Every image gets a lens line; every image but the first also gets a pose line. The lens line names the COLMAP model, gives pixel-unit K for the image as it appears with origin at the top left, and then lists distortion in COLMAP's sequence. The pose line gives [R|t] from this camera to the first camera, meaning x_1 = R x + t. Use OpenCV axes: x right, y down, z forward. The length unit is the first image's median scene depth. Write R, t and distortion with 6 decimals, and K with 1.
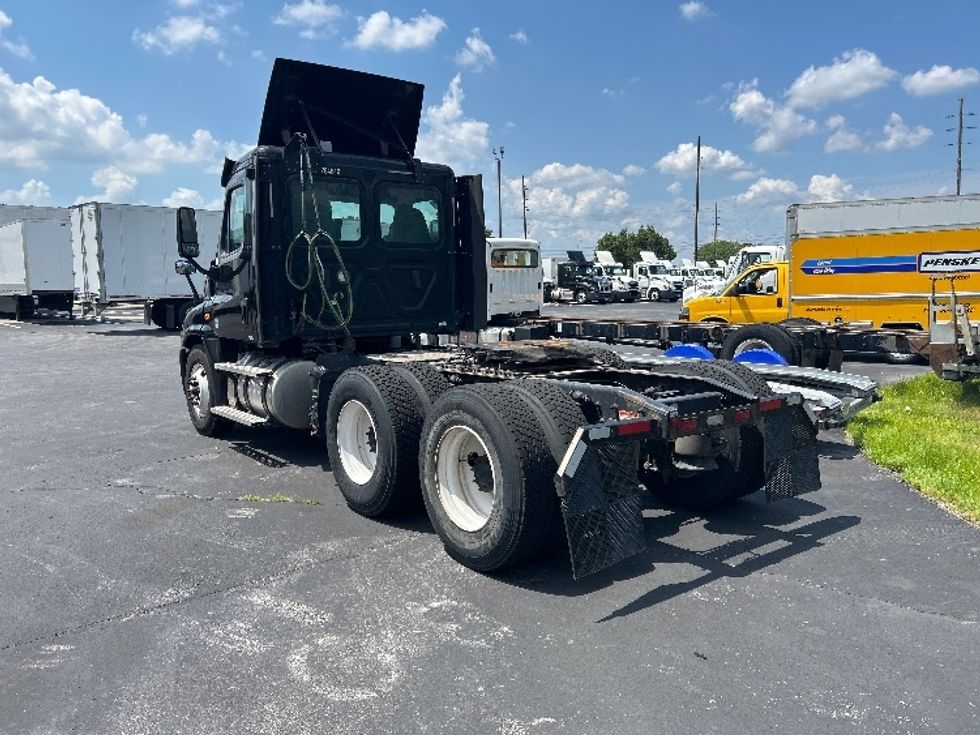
lens RADIAL K [[740.9, 0, 490.0], [0, 740.9, 367.5], [0, 0, 1]] dist [0.002401, -0.003455]
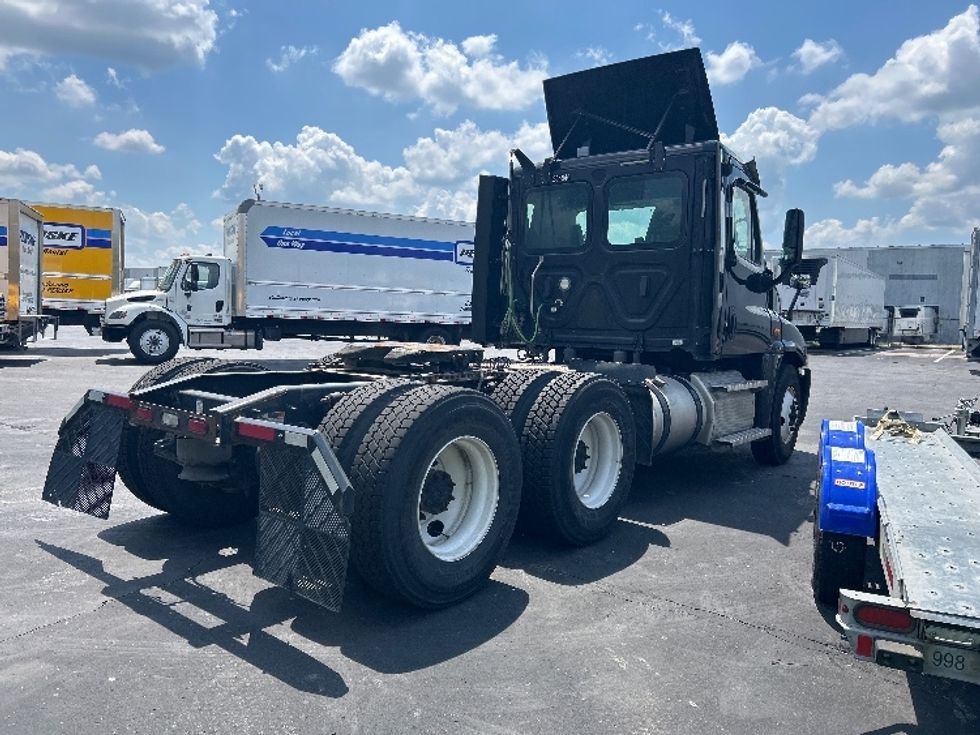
lens RADIAL K [[764.0, 0, 484.2], [0, 764.0, 363.3], [0, 0, 1]] dist [0.039932, 0.000425]
pose [[0.196576, 0.076231, -0.977521, 1.008171], [-0.122707, 0.991047, 0.052609, -0.079170], [0.972780, 0.109607, 0.204170, 0.922129]]
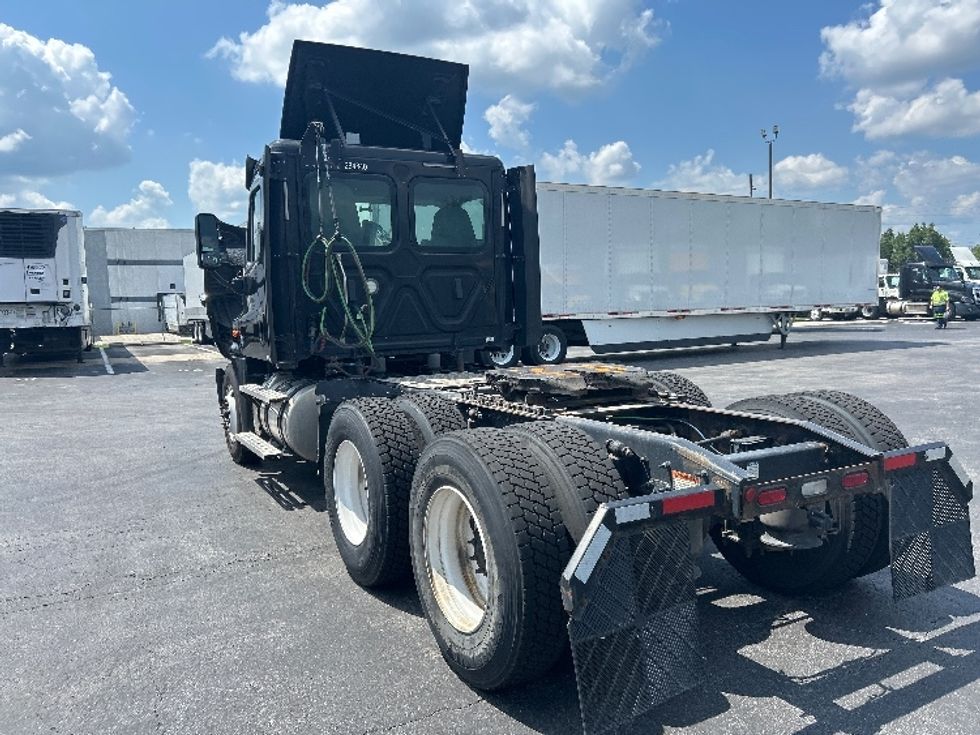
lens RADIAL K [[733.0, 0, 498.5], [0, 733.0, 349.9], [0, 0, 1]] dist [-0.004175, -0.001868]
pose [[0.990860, -0.001476, -0.134887, 0.085476], [-0.003294, 0.999377, -0.035133, -0.025809], [0.134855, 0.035256, 0.990238, 0.232134]]
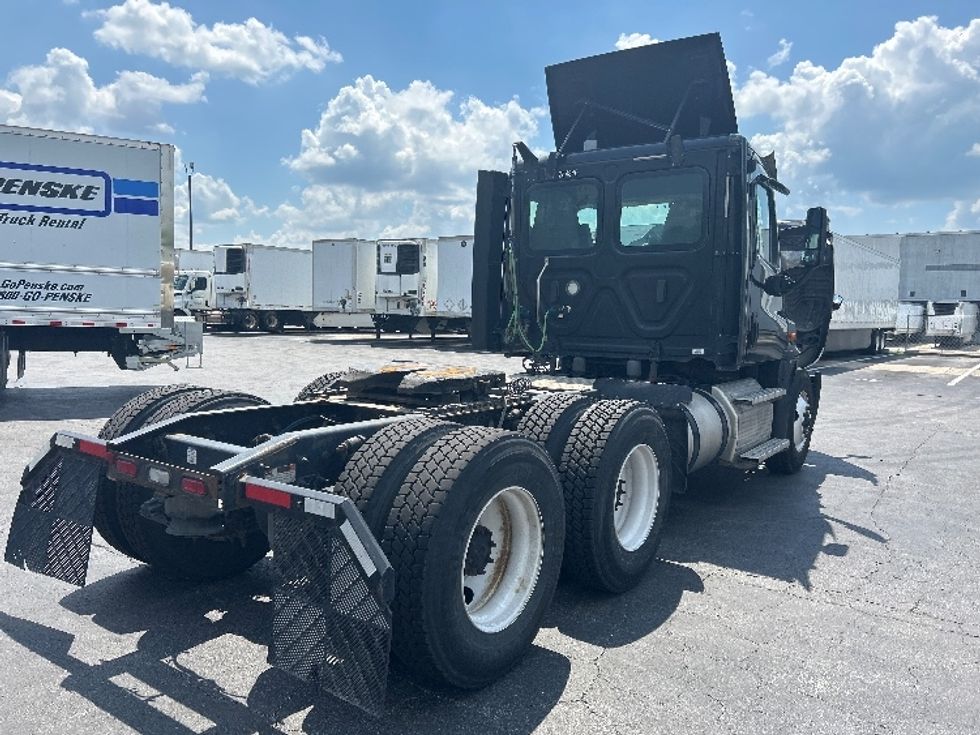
lens RADIAL K [[767.8, 0, 490.5], [0, 767.8, 348.4], [0, 0, 1]] dist [0.092436, -0.001531]
pose [[0.255127, 0.071481, -0.964262, 0.899292], [-0.116866, 0.992232, 0.042634, -0.102820], [0.959819, 0.101812, 0.261499, 0.874314]]
